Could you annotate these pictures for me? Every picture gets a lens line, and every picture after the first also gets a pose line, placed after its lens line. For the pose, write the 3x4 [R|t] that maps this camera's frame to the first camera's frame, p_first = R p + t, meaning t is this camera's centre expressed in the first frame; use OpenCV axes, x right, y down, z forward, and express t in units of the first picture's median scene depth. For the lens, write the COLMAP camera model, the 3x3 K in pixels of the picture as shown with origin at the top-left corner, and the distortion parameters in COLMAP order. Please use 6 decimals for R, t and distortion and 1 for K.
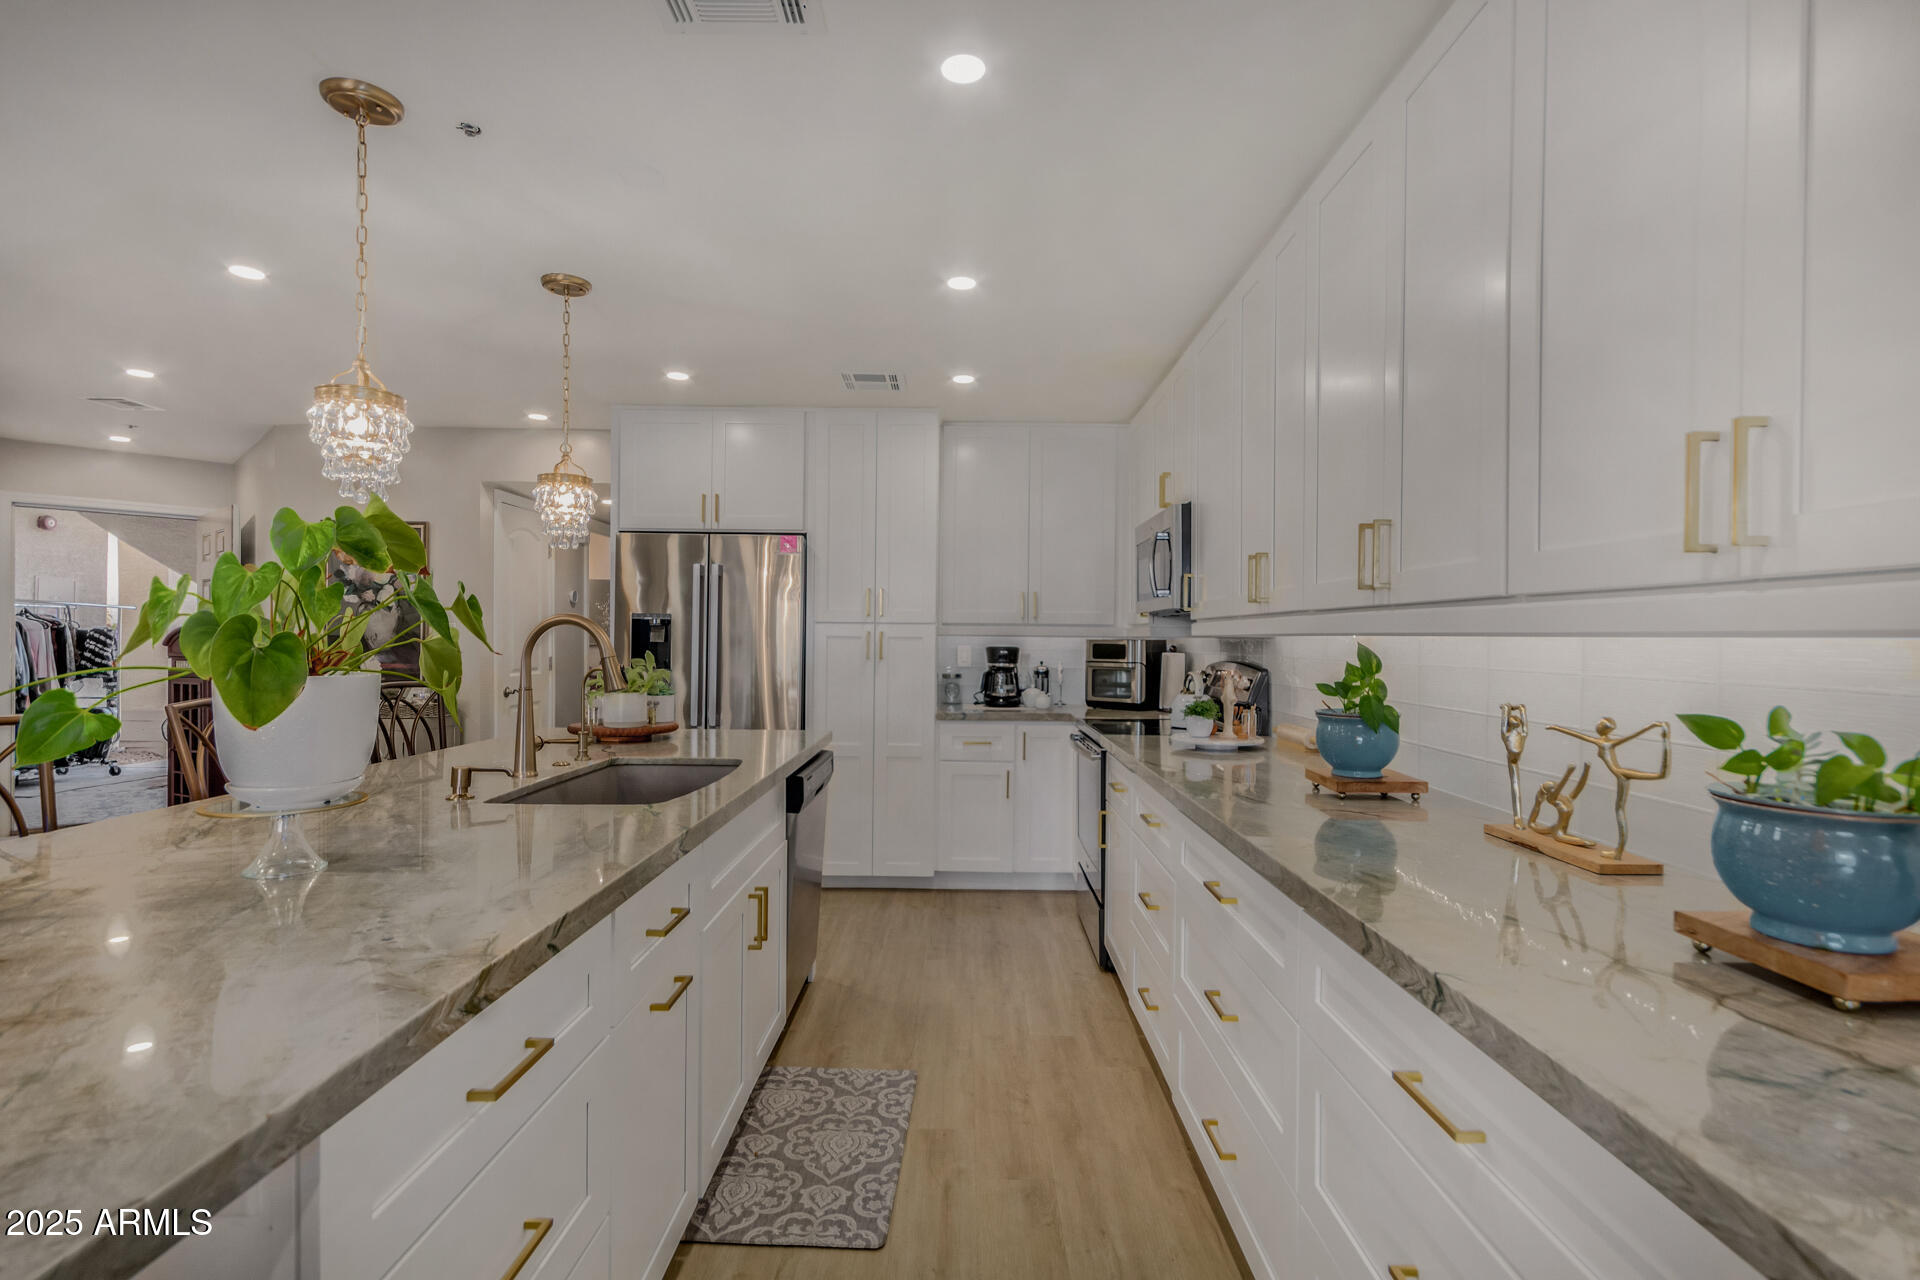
lens RADIAL K [[928.8, 0, 960.0], [0, 928.8, 640.0], [0, 0, 1]] dist [-0.000372, -0.000042]
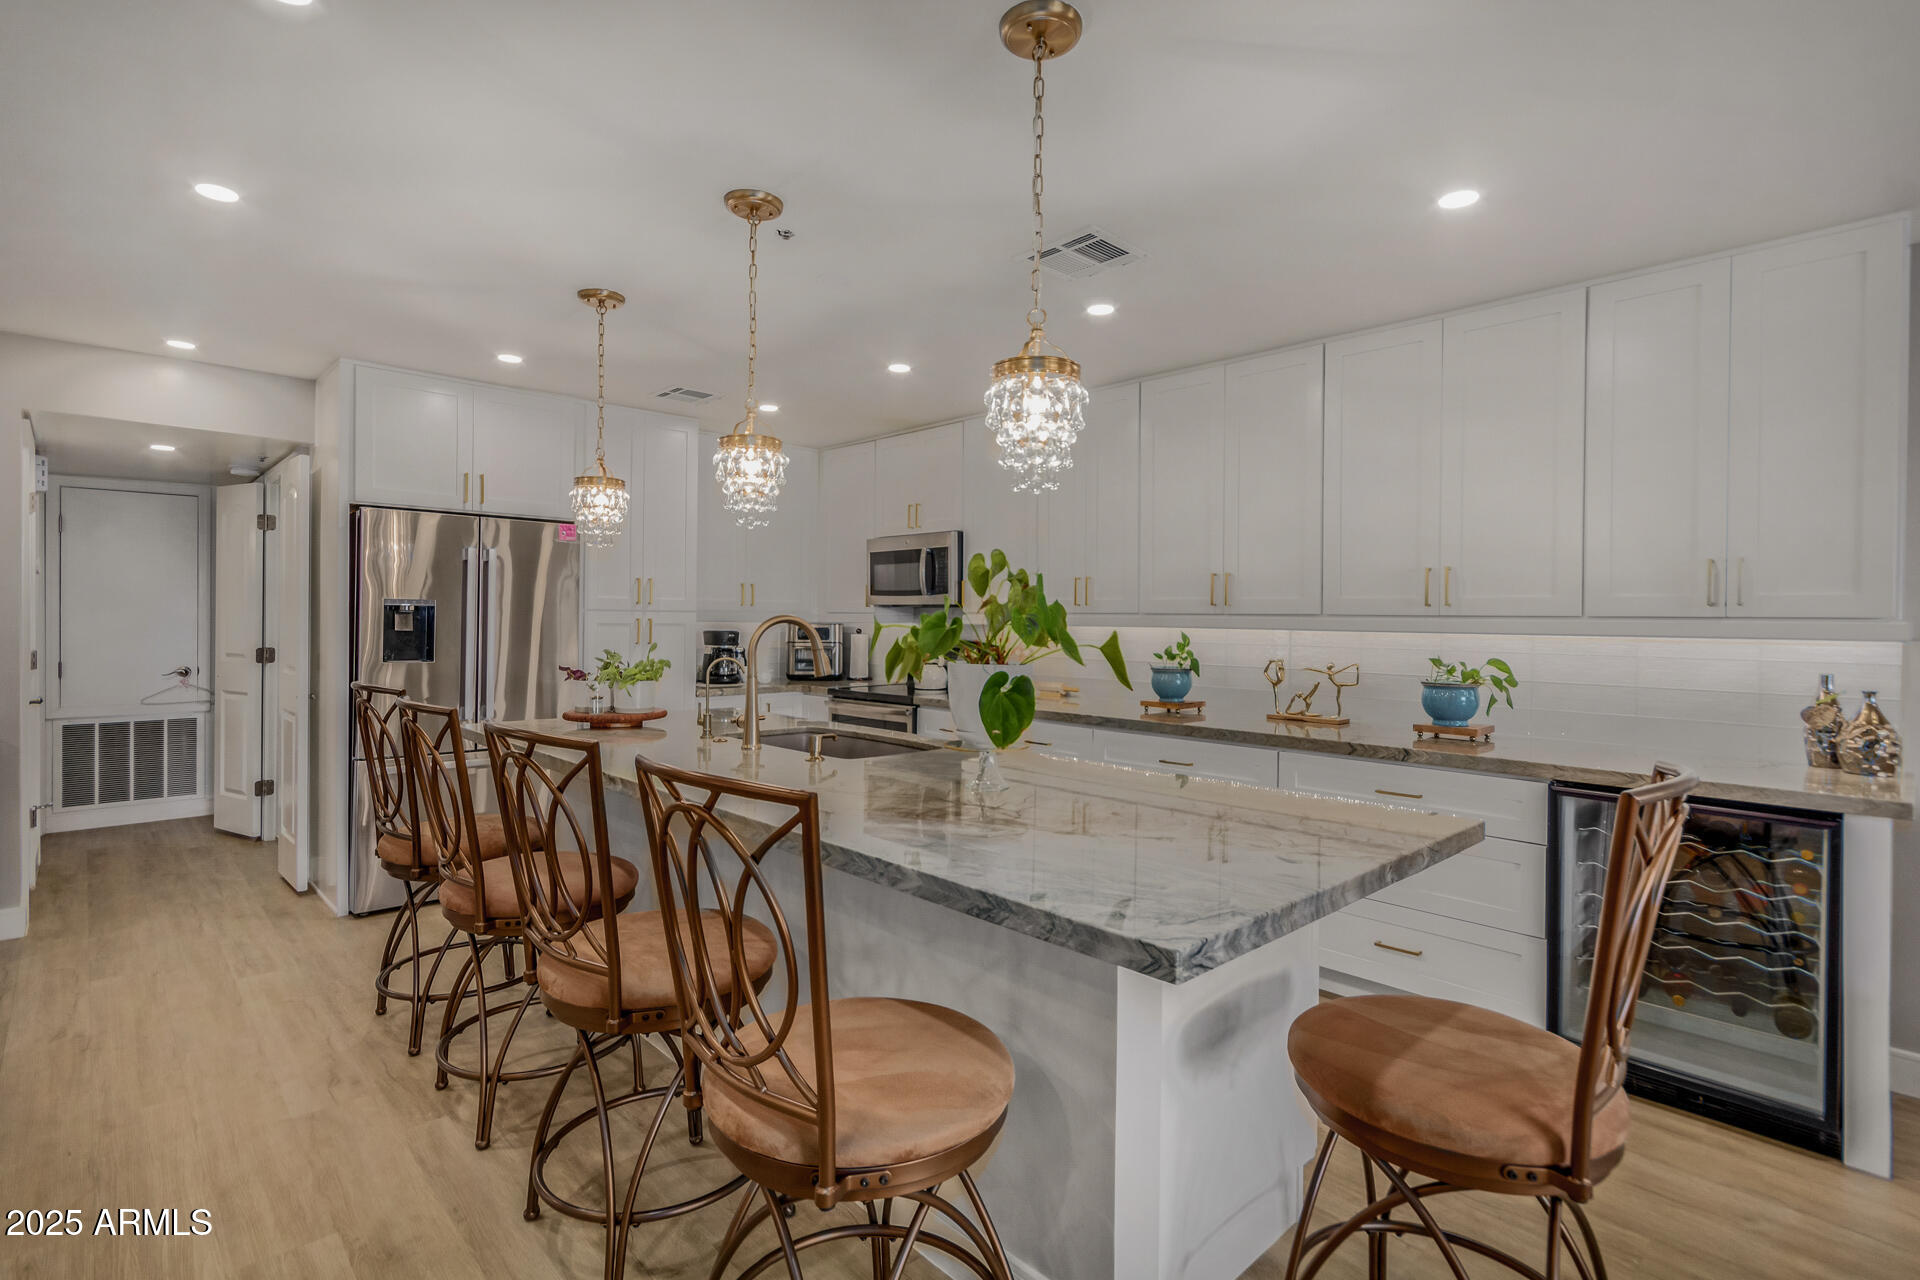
lens RADIAL K [[928.8, 0, 960.0], [0, 928.8, 640.0], [0, 0, 1]] dist [-0.000372, -0.000042]
pose [[0.719184, -0.016931, 0.694613, -0.569324], [-0.002400, 0.999637, 0.026850, -0.013903], [-0.694816, -0.020977, 0.718882, -0.032237]]
